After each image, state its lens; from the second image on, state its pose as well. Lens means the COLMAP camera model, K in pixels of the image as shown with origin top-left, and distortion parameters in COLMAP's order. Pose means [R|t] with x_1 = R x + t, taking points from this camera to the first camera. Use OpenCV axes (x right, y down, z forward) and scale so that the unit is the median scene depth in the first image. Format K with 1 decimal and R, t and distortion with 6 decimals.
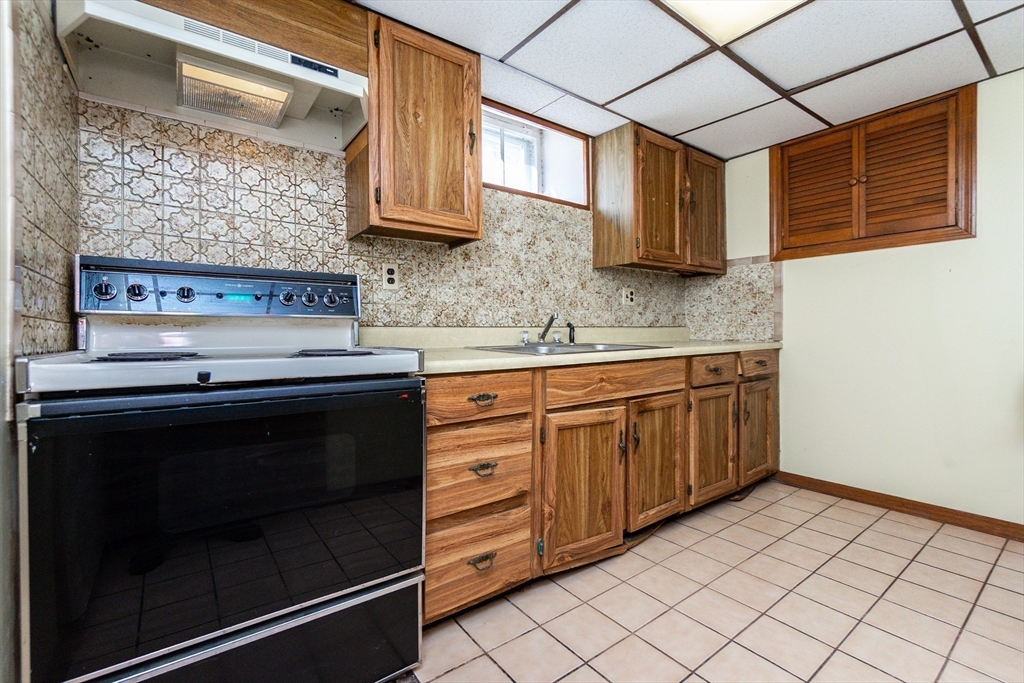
lens RADIAL K [[447.7, 0, 504.9], [0, 447.7, 334.6], [0, 0, 1]] dist [-0.010103, 0.000147]
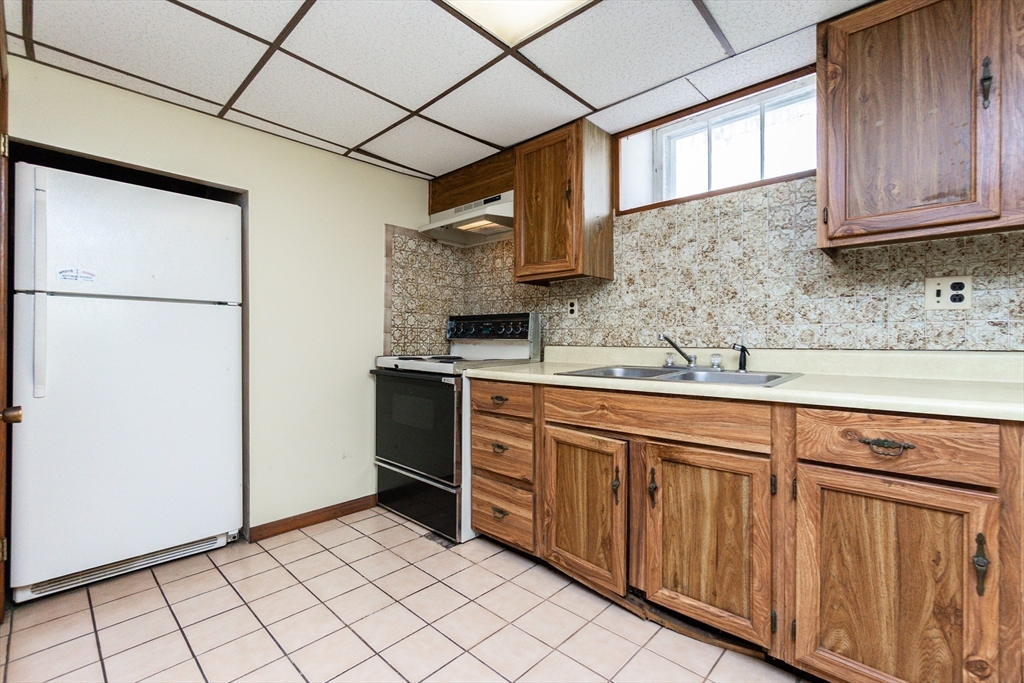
lens RADIAL K [[447.7, 0, 504.9], [0, 447.7, 334.6], [0, 0, 1]] dist [-0.010103, 0.000147]
pose [[0.171778, -0.003608, -0.985129, 0.983272], [-0.007528, 0.999959, -0.004975, -0.041346], [0.985107, 0.008270, 0.171744, 0.549955]]
